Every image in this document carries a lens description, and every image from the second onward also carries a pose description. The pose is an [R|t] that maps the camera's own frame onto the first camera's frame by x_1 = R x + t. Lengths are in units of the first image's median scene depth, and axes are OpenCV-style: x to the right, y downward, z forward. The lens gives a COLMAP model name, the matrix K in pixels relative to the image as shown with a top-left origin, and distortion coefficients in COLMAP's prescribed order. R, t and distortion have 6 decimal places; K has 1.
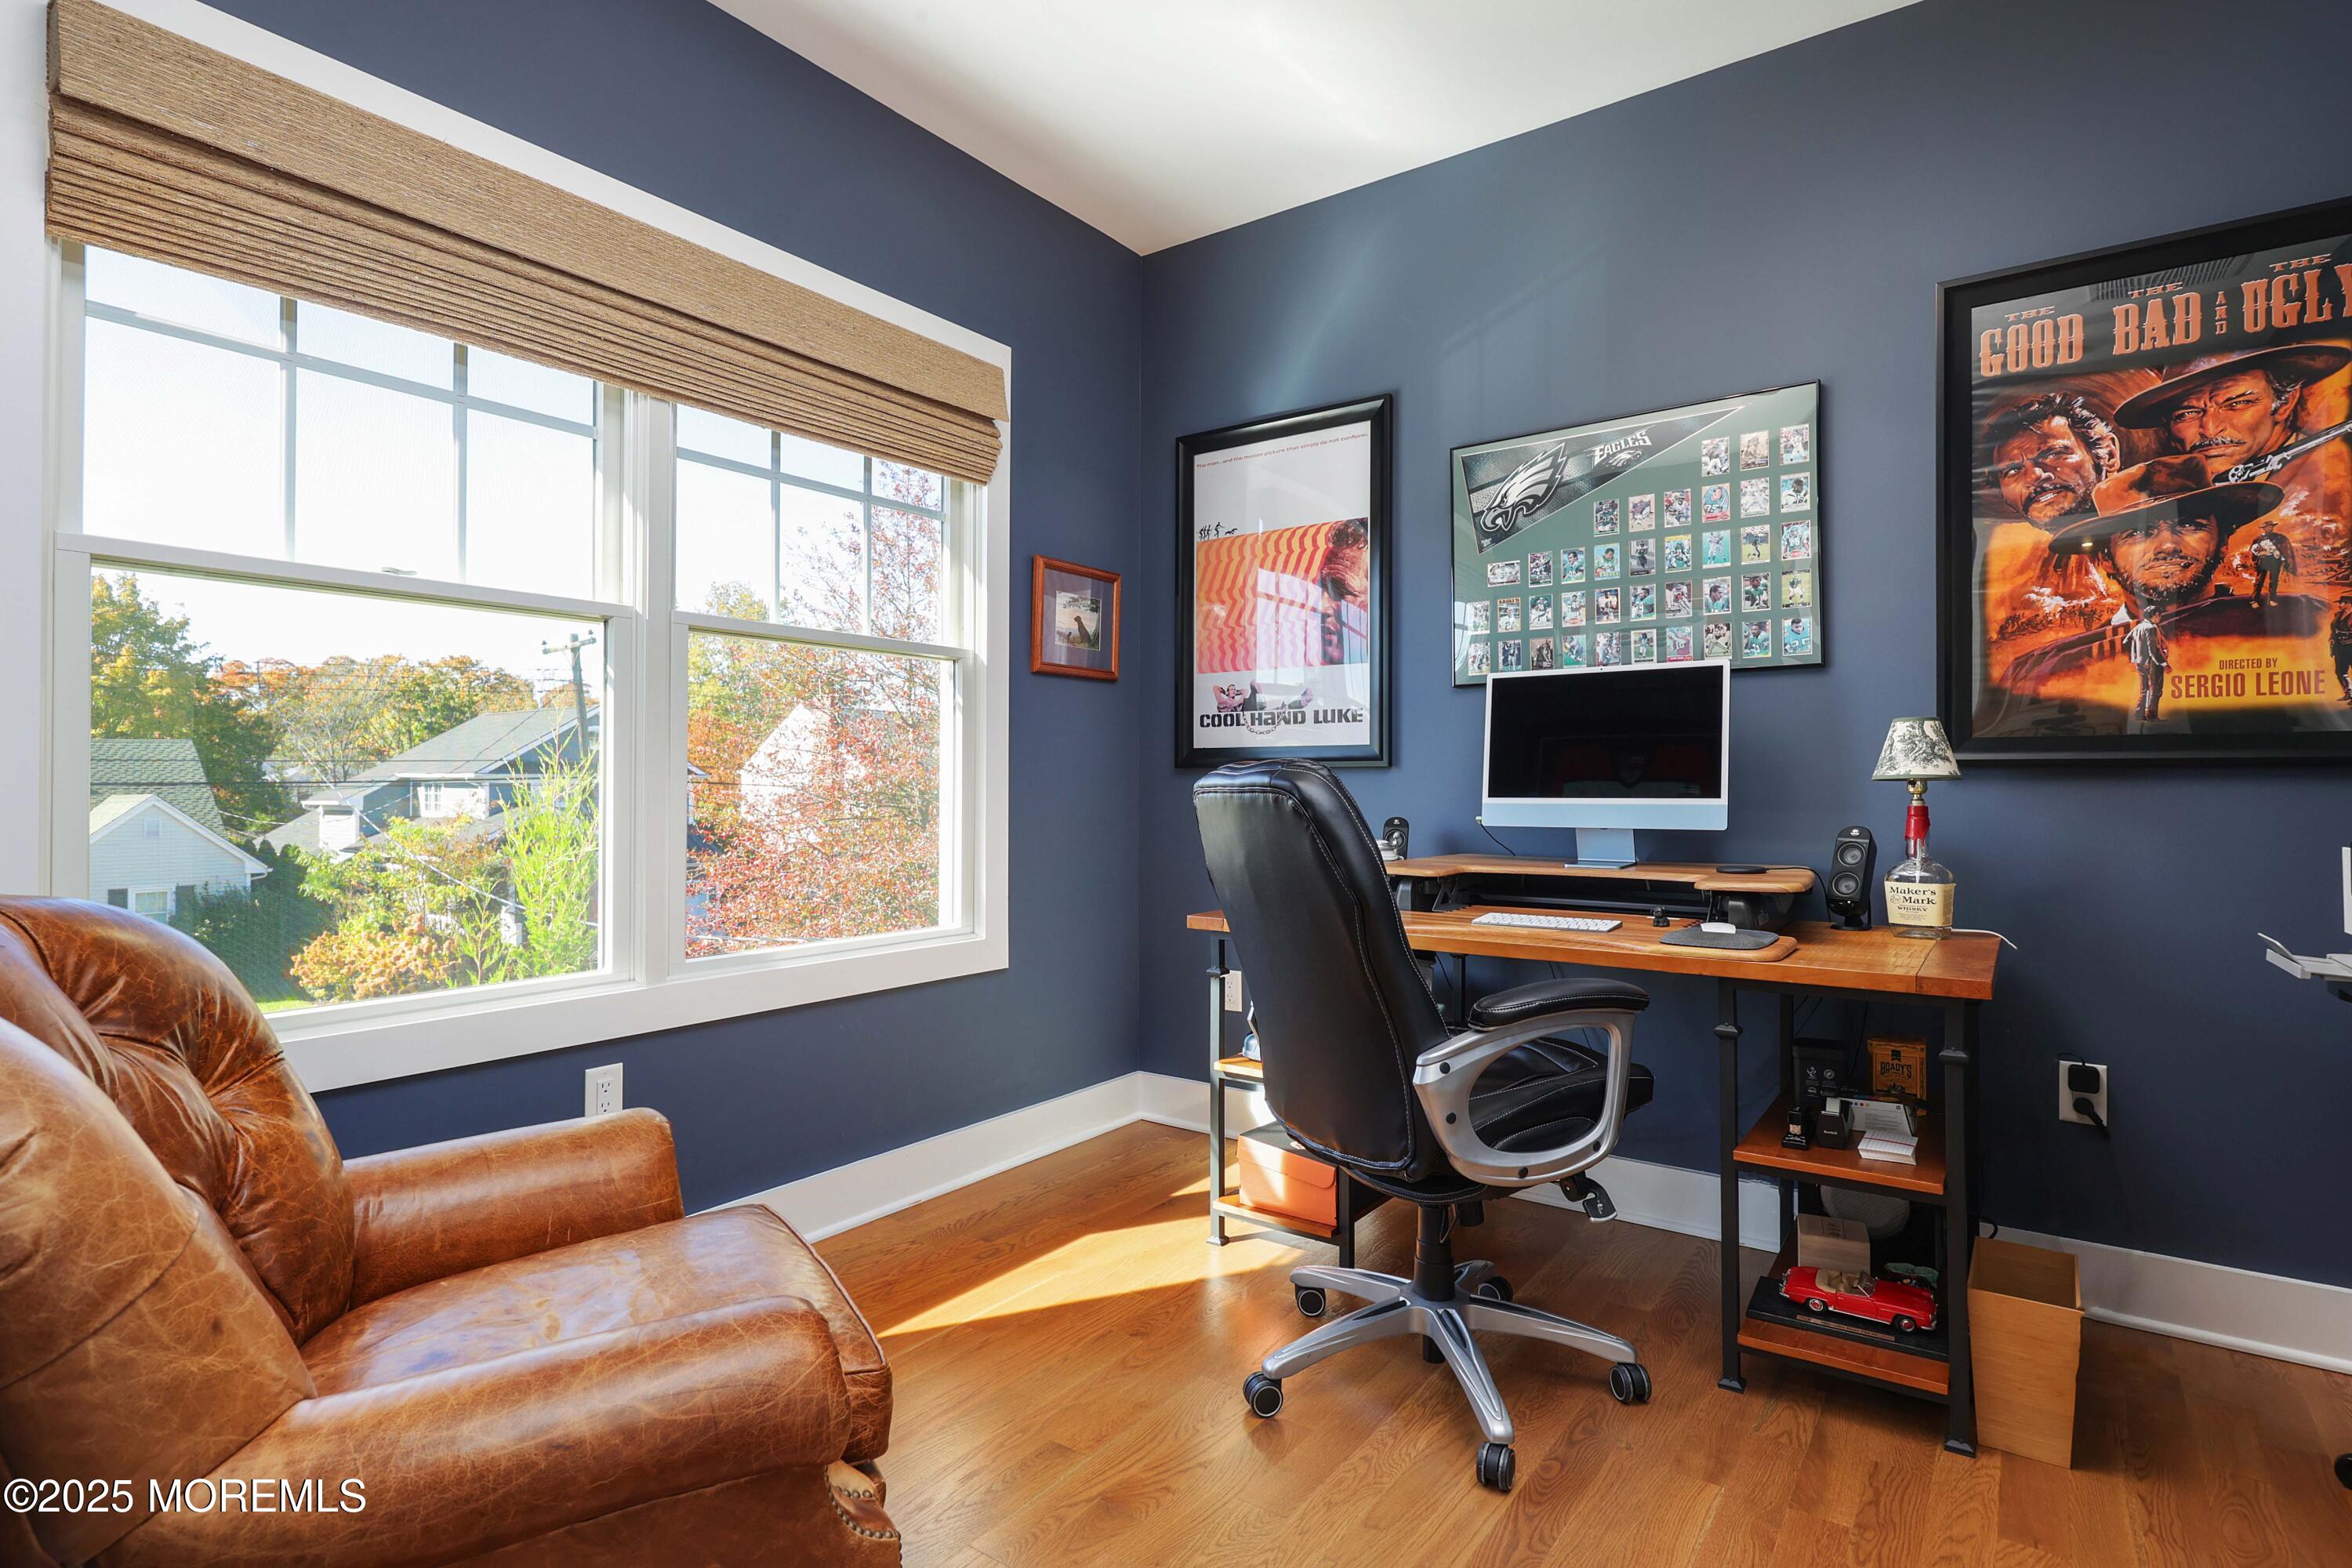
lens RADIAL K [[1188.2, 0, 1167.2], [0, 1188.2, 780.2], [0, 0, 1]] dist [0.001722, 0.000133]
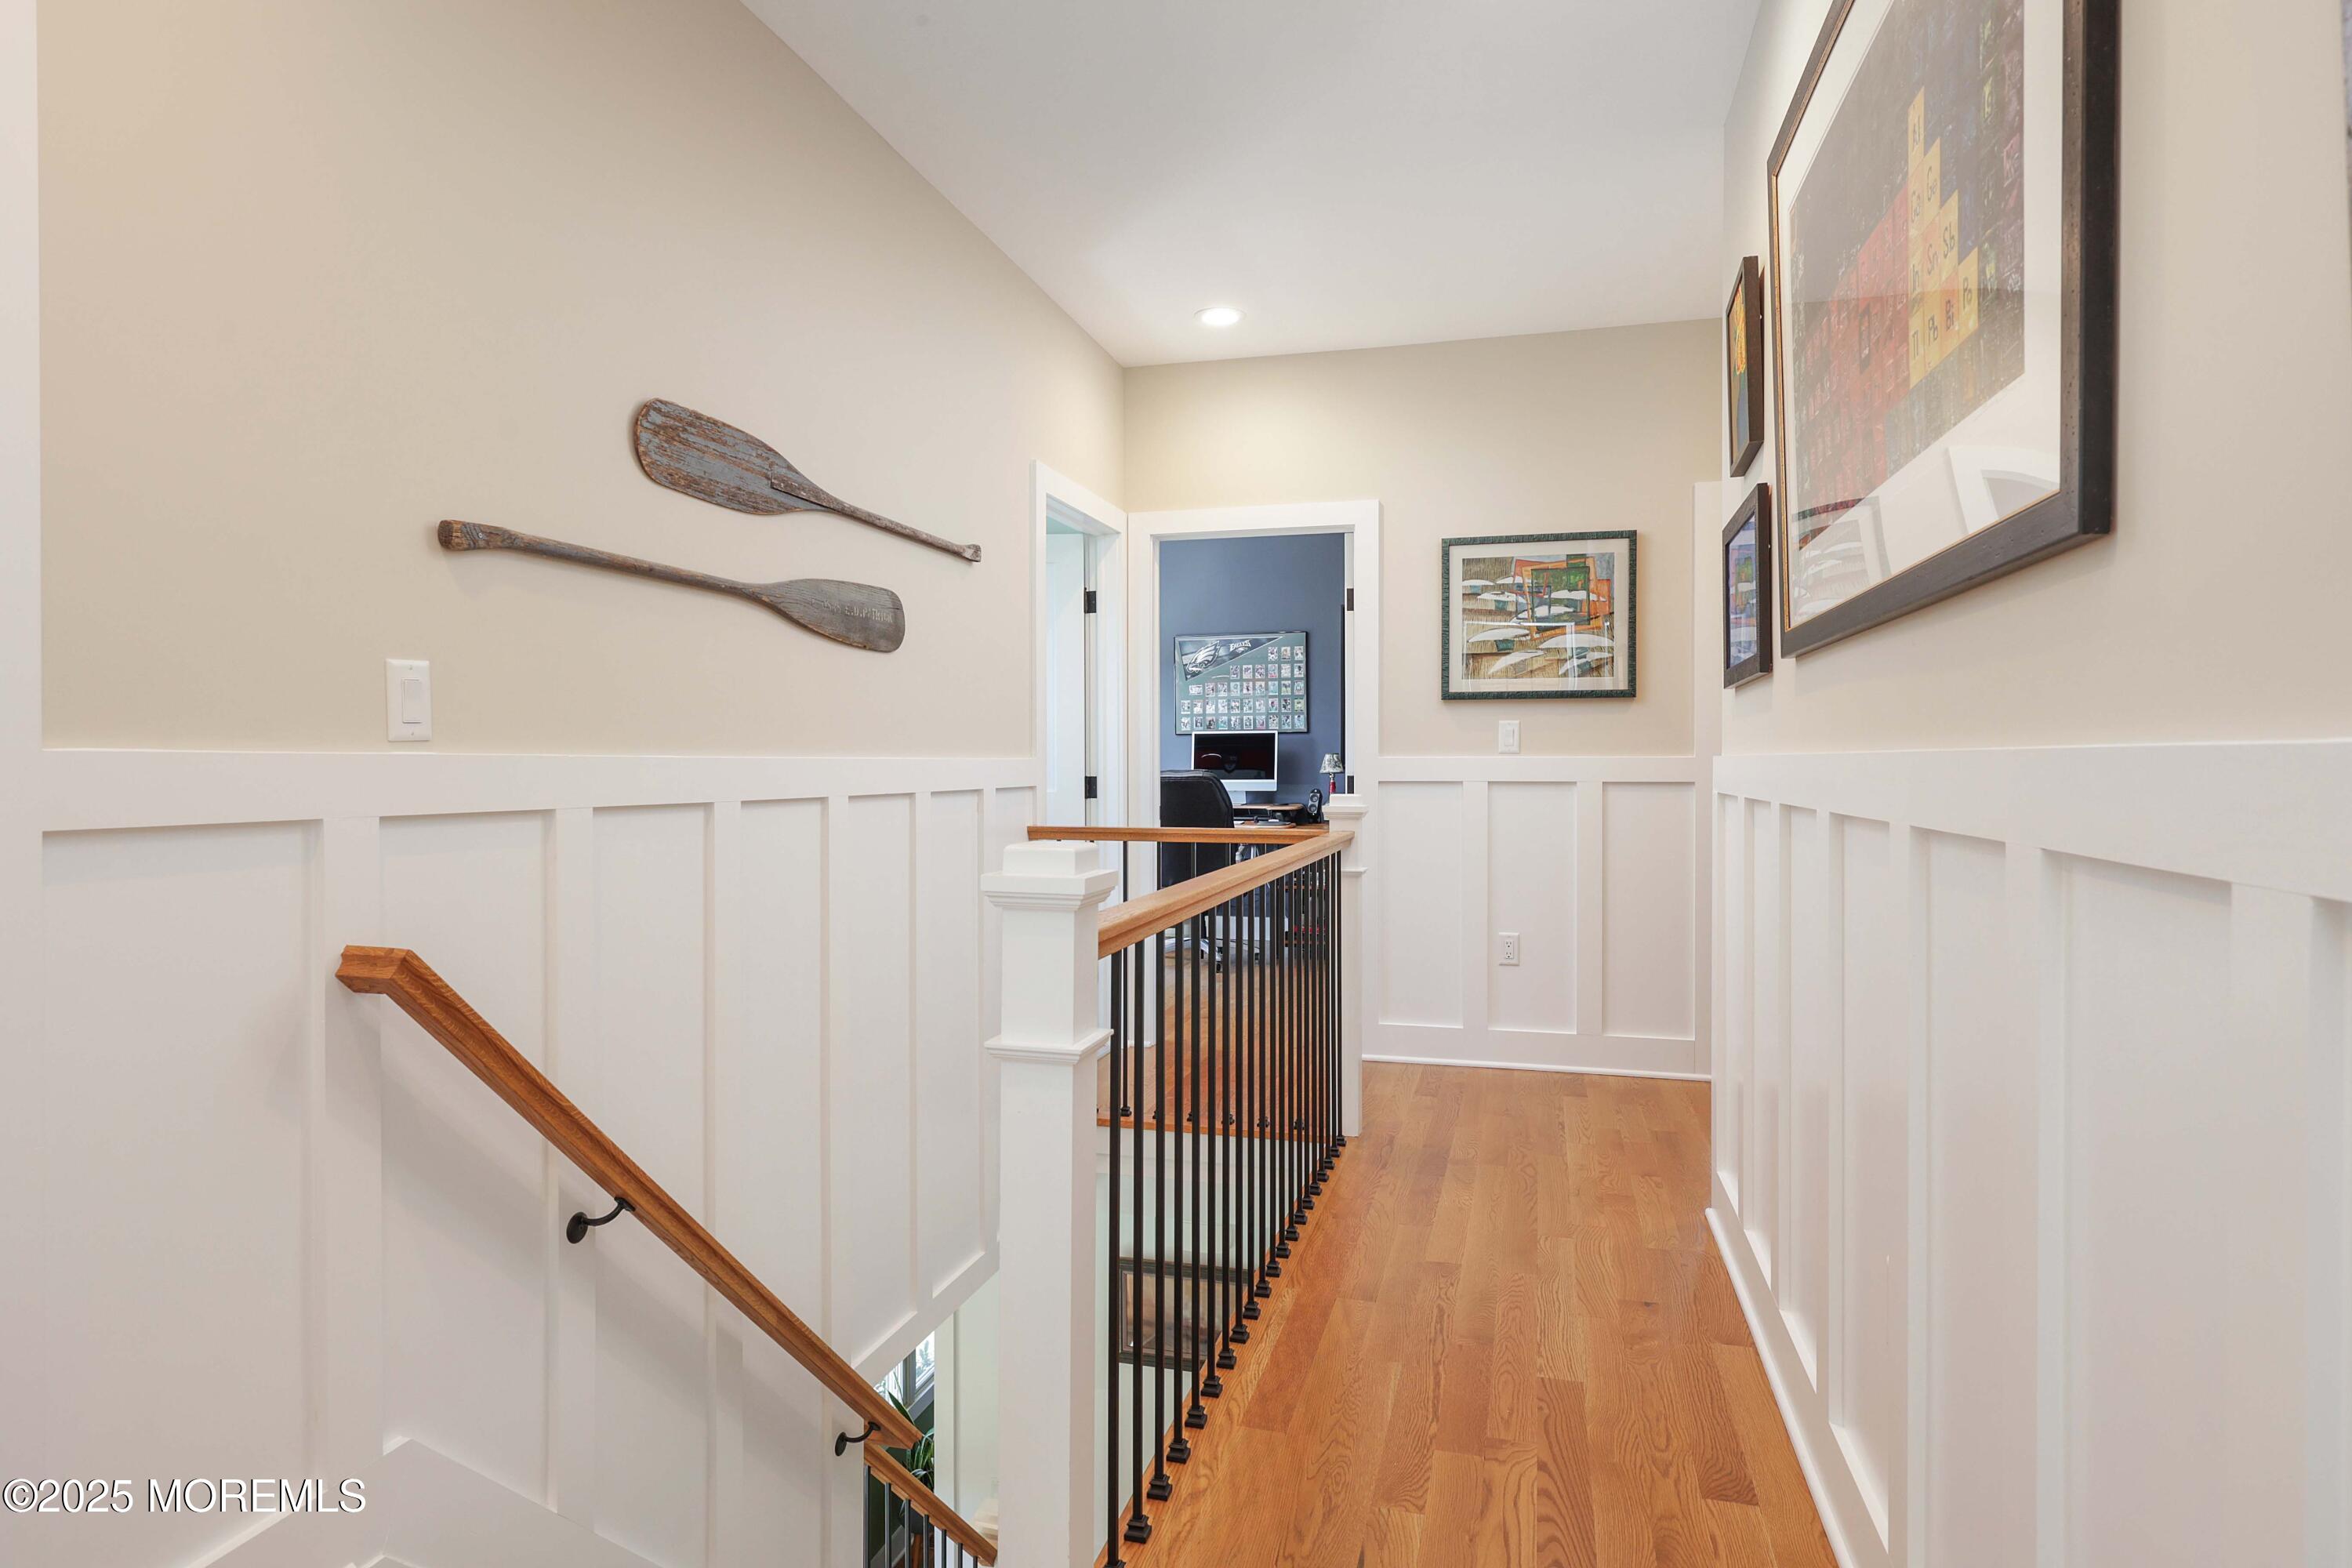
lens RADIAL K [[1280.9, 0, 1178.2], [0, 1280.9, 773.9], [0, 0, 1]] dist [-0.000023, 0.000000]
pose [[0.935224, -0.002975, 0.354045, -0.785396], [-0.003598, 0.999833, 0.017904, -0.049736], [-0.354039, -0.018018, 0.935057, -1.679653]]
